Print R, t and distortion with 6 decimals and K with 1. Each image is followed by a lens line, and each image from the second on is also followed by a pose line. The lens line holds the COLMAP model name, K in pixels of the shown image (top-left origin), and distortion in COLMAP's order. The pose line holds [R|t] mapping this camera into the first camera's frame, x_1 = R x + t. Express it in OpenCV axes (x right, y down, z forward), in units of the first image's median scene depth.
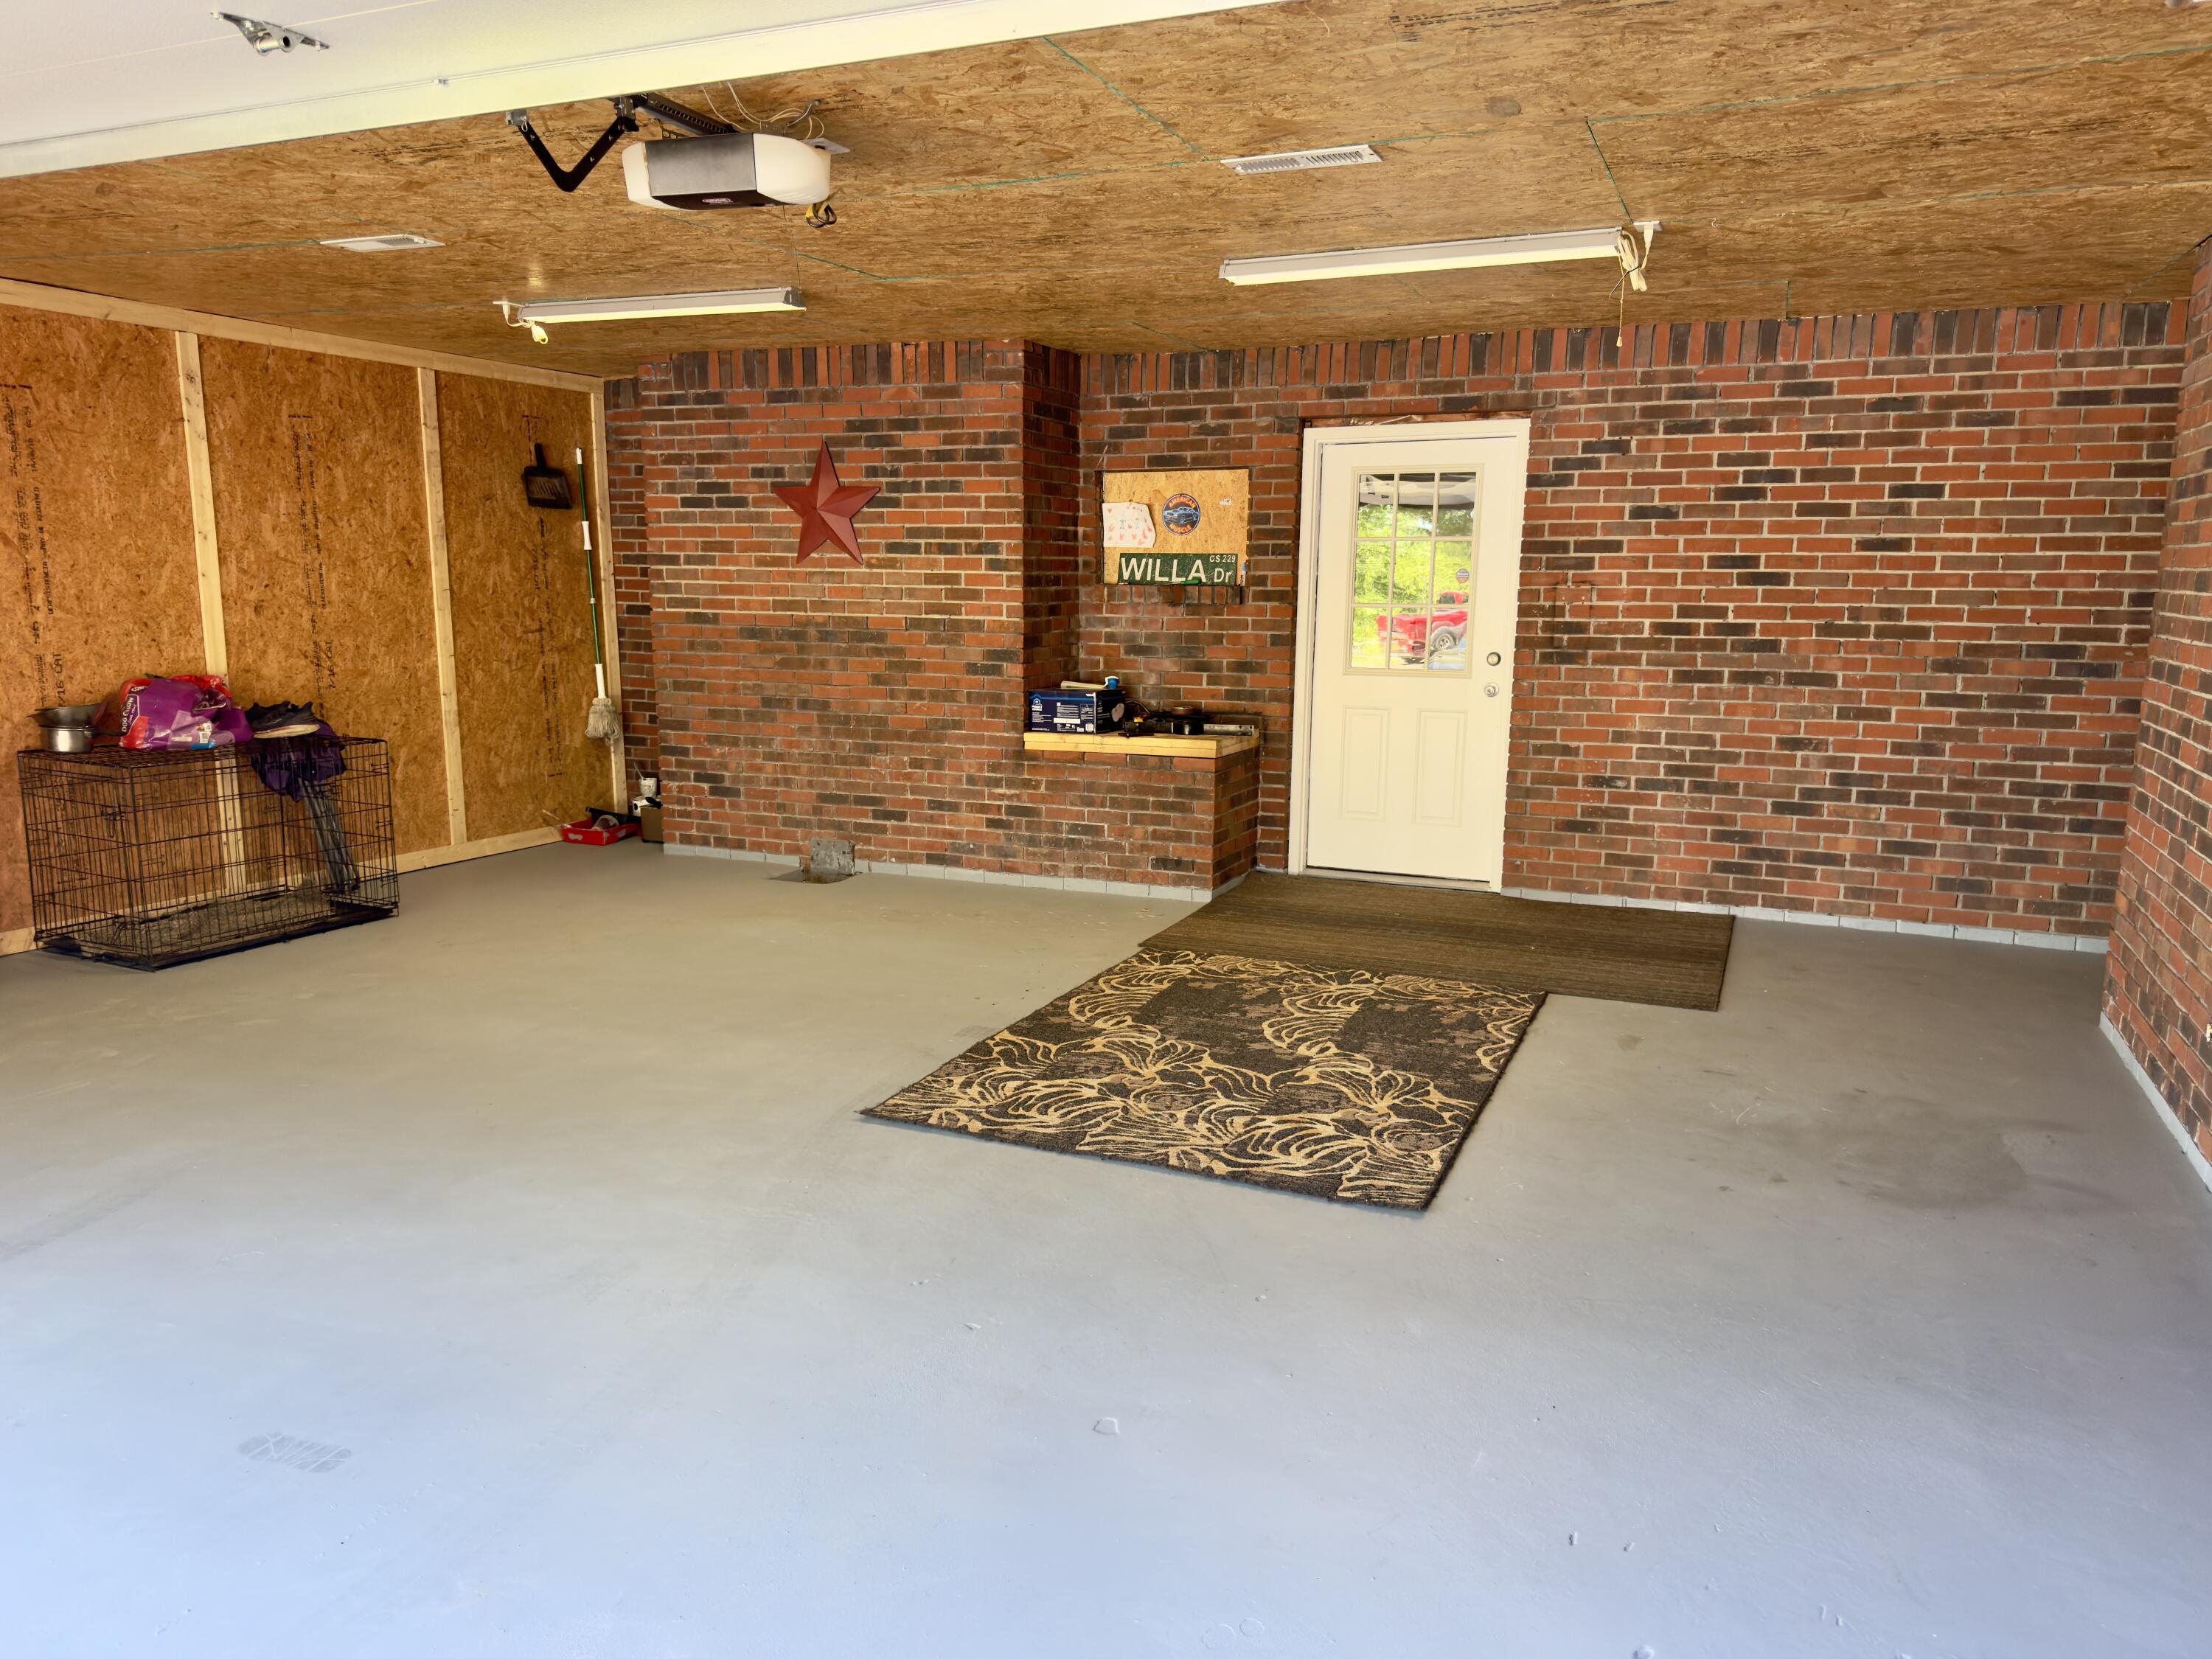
lens RADIAL K [[1529.3, 0, 1106.0], [0, 1529.3, 829.5], [0, 0, 1]] dist [0.113338, -0.189219]
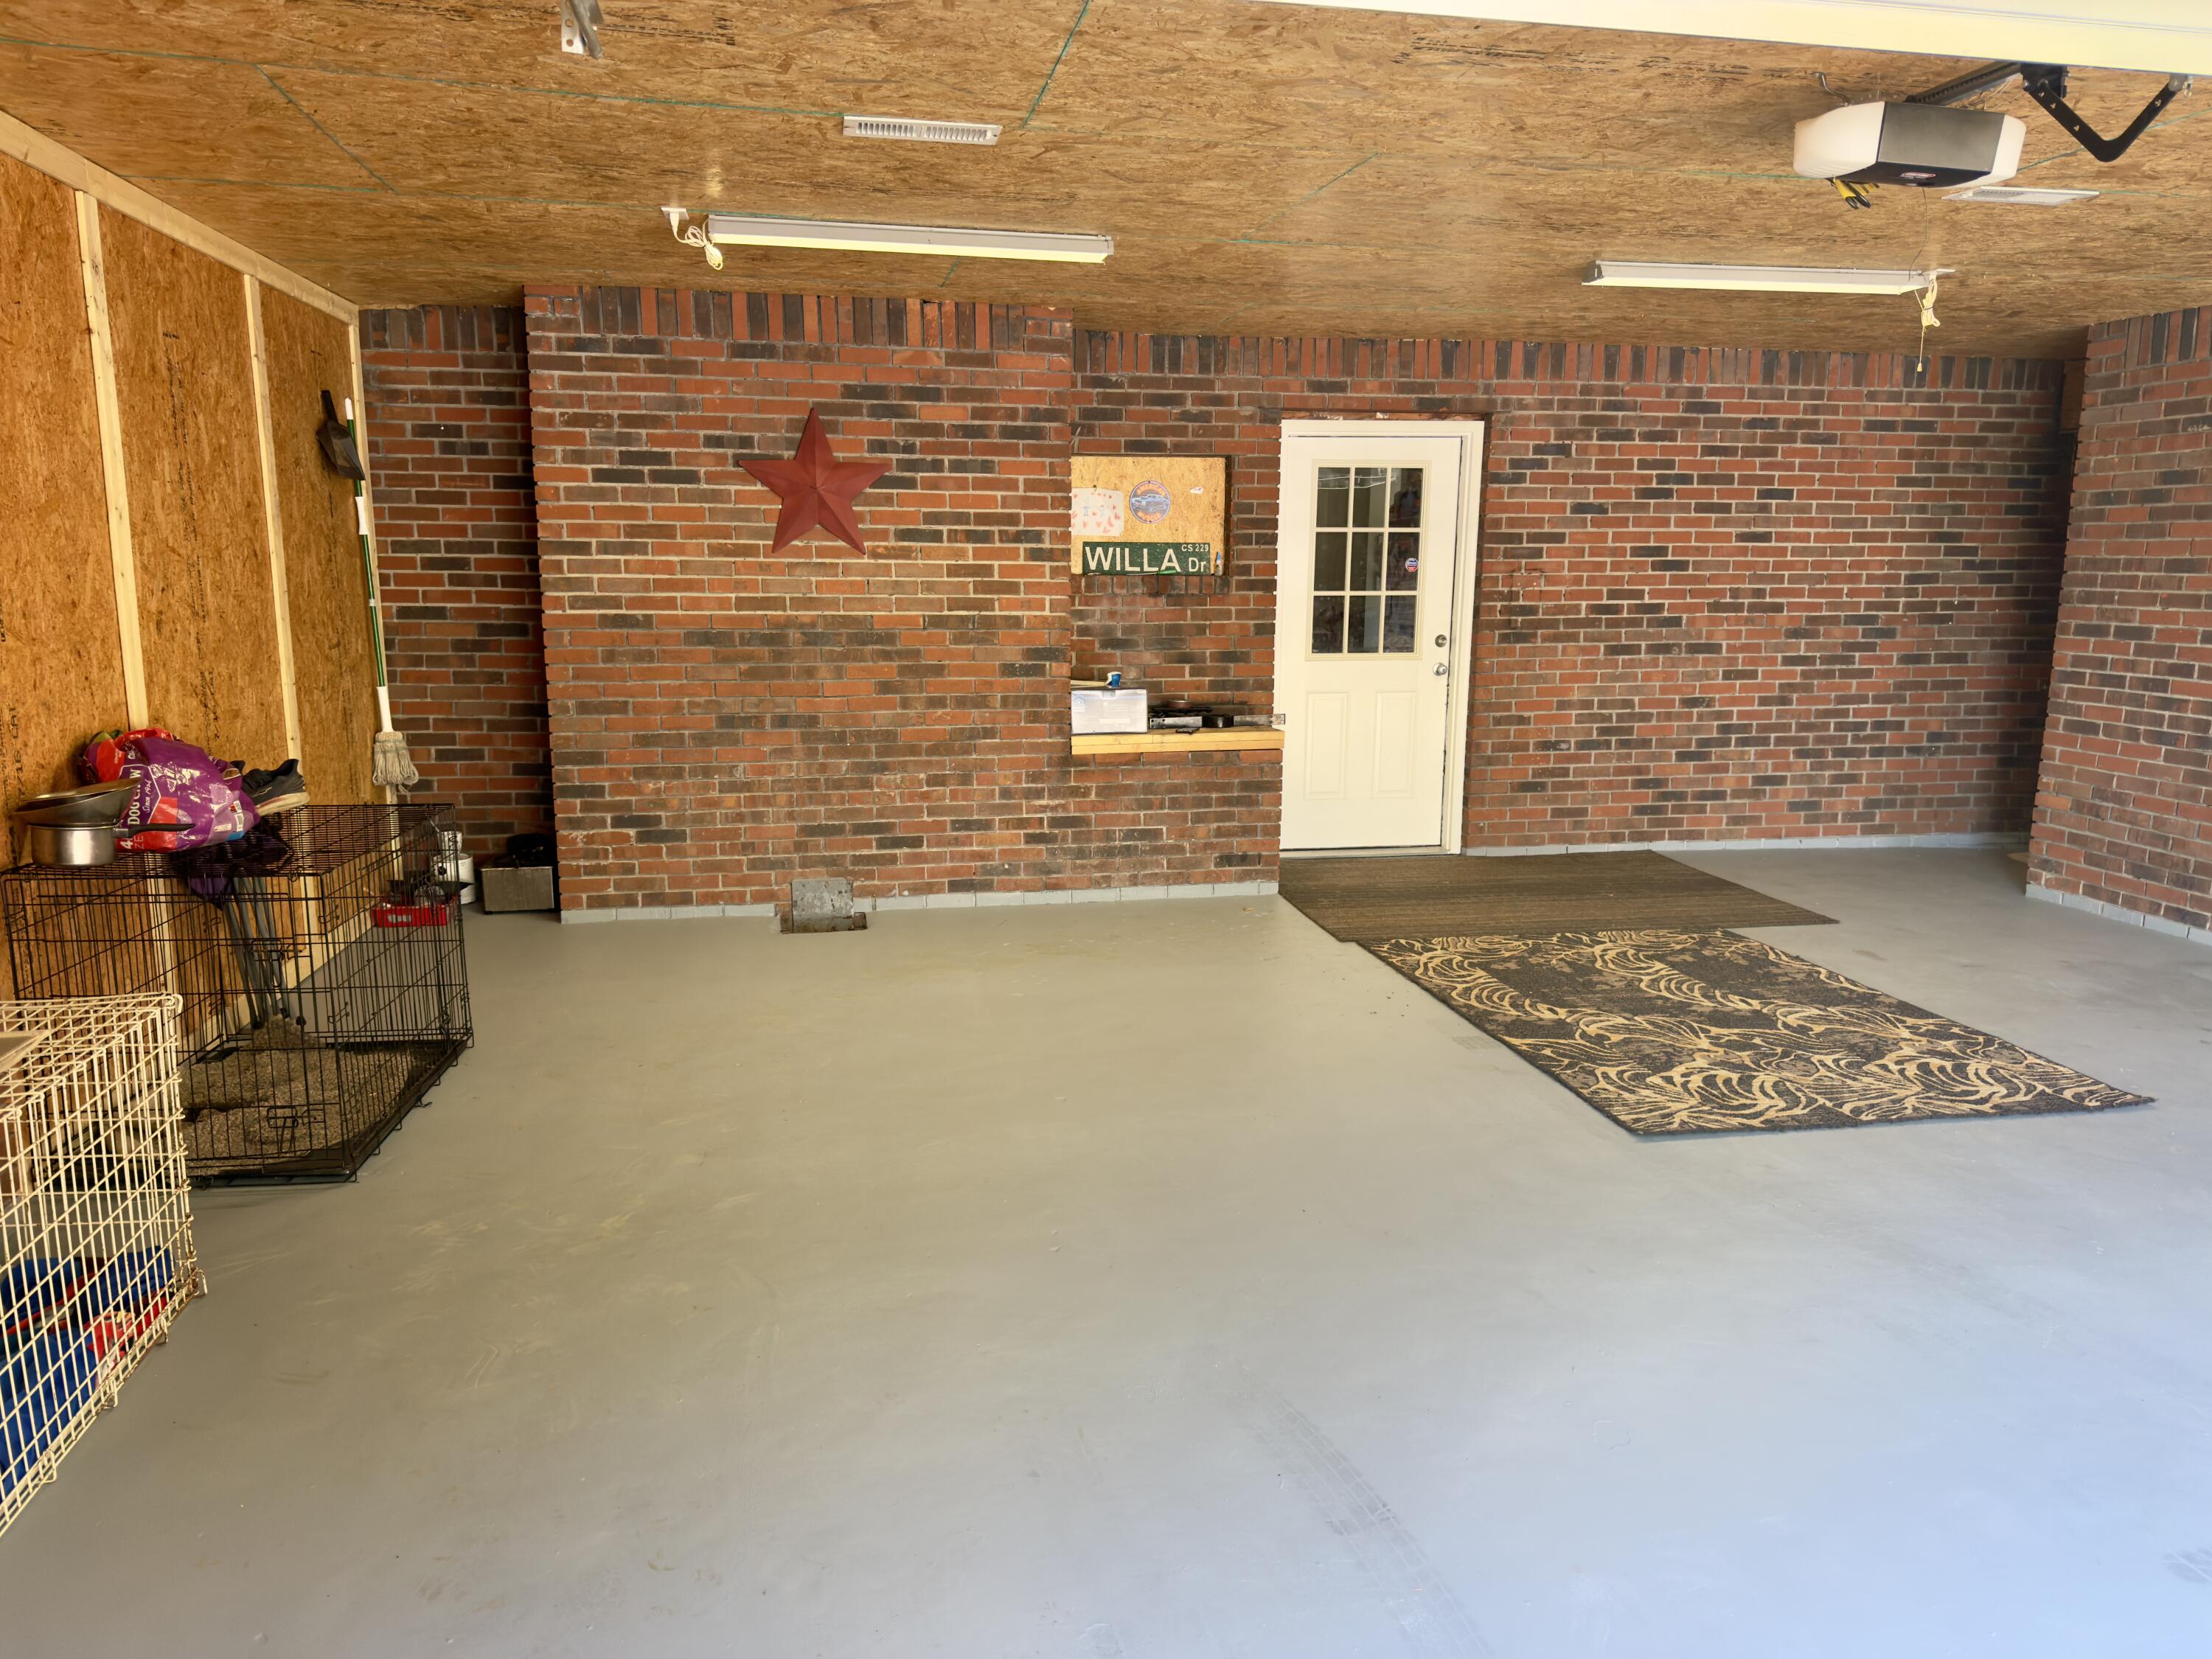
lens RADIAL K [[1529.3, 0, 1106.0], [0, 1529.3, 829.5], [0, 0, 1]] dist [0.113338, -0.189219]
pose [[0.834408, -0.098633, 0.542250, -0.551230], [0.093552, 0.994926, 0.037016, -0.040556], [-0.543150, 0.019842, 0.839402, 0.219228]]
